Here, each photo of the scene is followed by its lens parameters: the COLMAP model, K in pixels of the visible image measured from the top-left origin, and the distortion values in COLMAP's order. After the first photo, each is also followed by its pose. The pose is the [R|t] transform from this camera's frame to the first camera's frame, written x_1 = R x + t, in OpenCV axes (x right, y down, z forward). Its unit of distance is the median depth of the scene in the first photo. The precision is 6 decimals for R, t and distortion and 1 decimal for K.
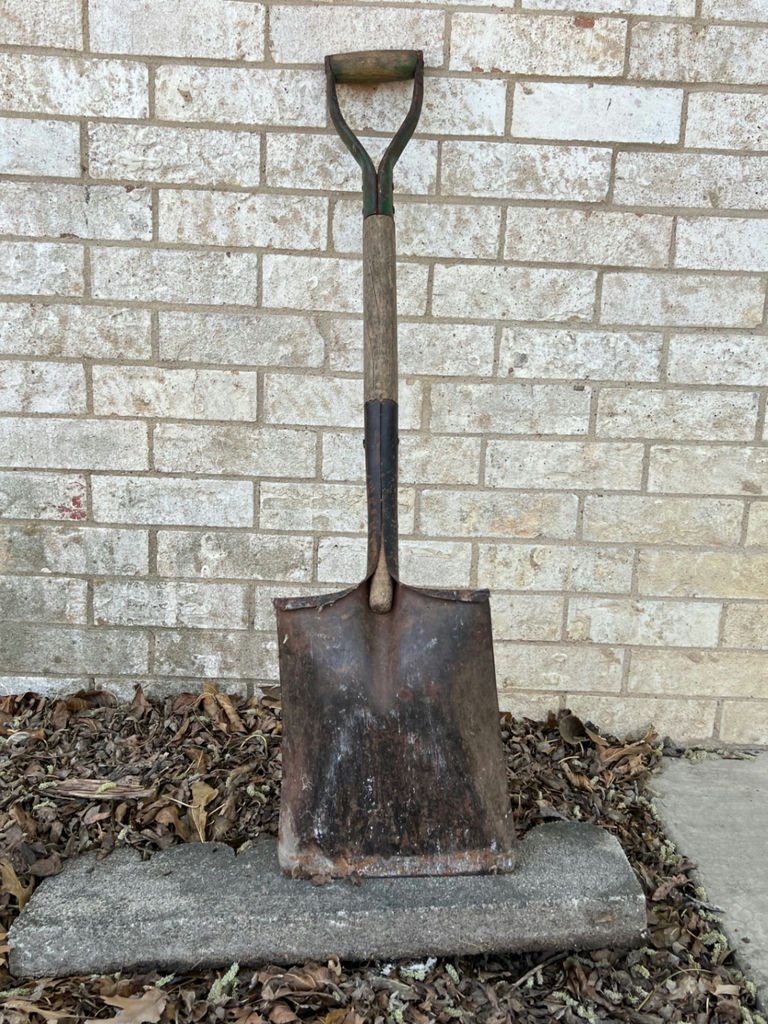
lens RADIAL K [[969.2, 0, 378.7], [0, 969.2, 527.9], [0, 0, 1]] dist [0.017229, 0.000000]
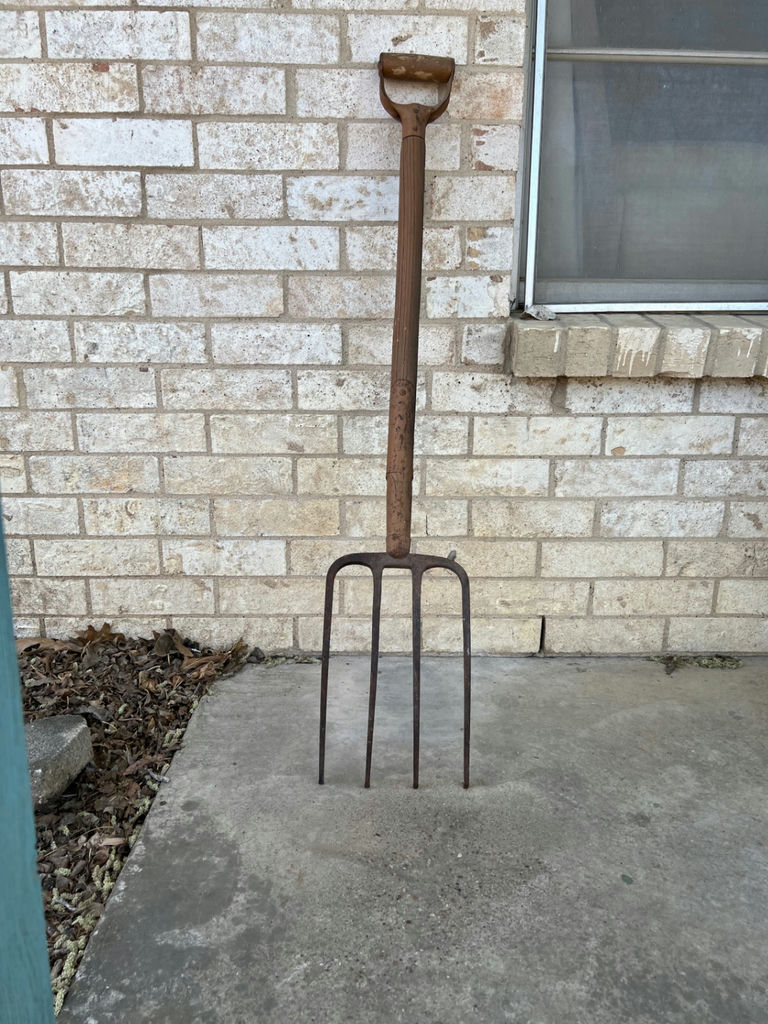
lens RADIAL K [[773.1, 0, 383.3], [0, 773.1, 525.1], [0, 0, 1]] dist [0.040931, -0.055012]
pose [[0.999474, -0.030614, -0.010655, 0.528837], [0.030990, 0.998827, 0.037192, 0.026789], [0.009504, -0.037503, 0.999251, 0.006981]]
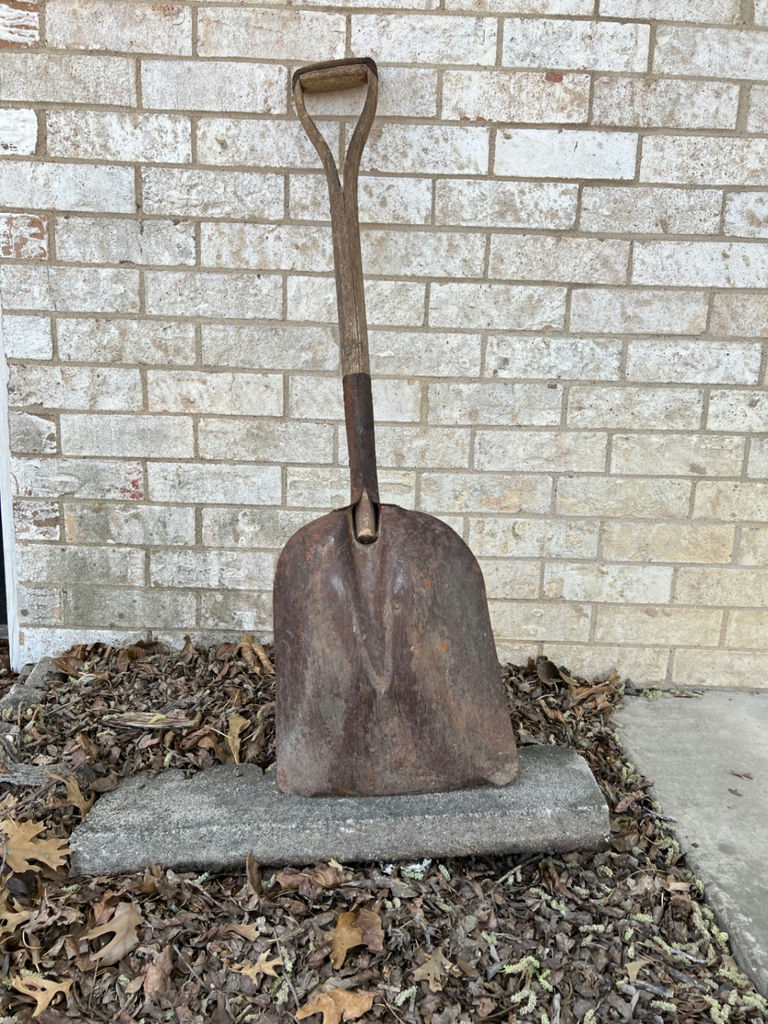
lens RADIAL K [[772.9, 0, 386.8], [0, 772.9, 525.1], [0, 0, 1]] dist [0.040211, -0.053600]
pose [[0.999868, -0.005231, -0.015383, 0.016693], [0.005191, 0.999983, -0.002627, 0.029221], [0.015396, 0.002547, 0.999878, 0.041821]]
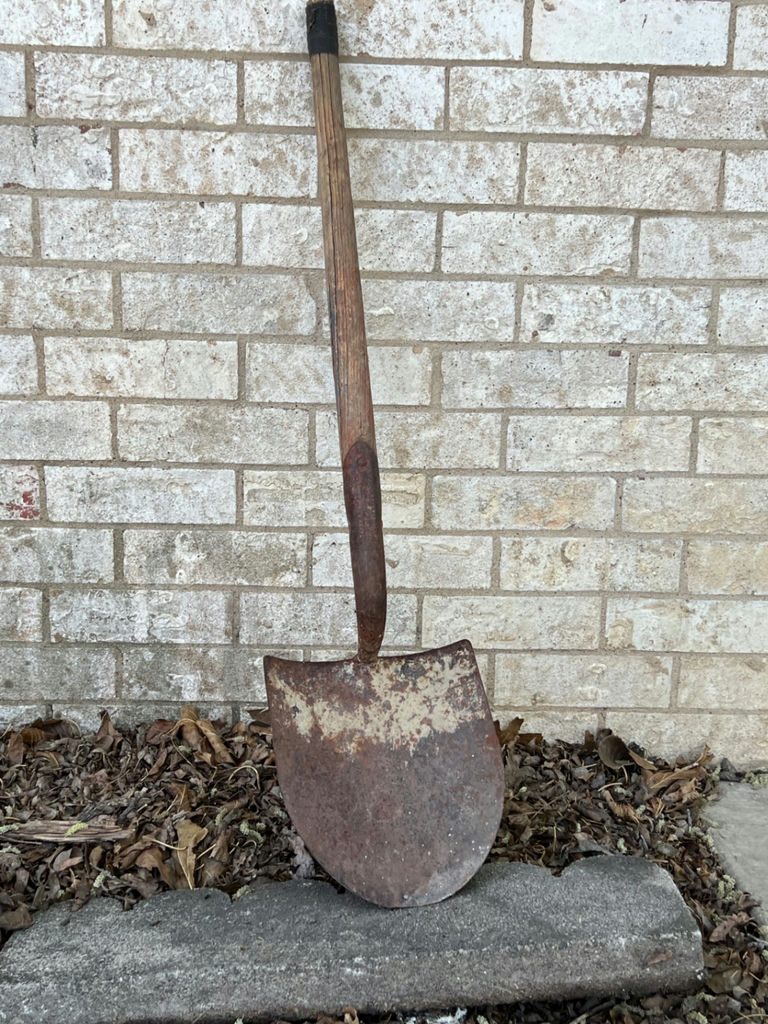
lens RADIAL K [[1215.7, 0, 376.8], [0, 1215.7, 534.8], [0, 0, 1]] dist [0.028305, 0.000000]
pose [[0.999728, -0.020488, 0.011151, -0.018945], [0.020334, 0.999698, 0.013782, -0.003299], [-0.011430, -0.013551, 0.999843, -0.074937]]
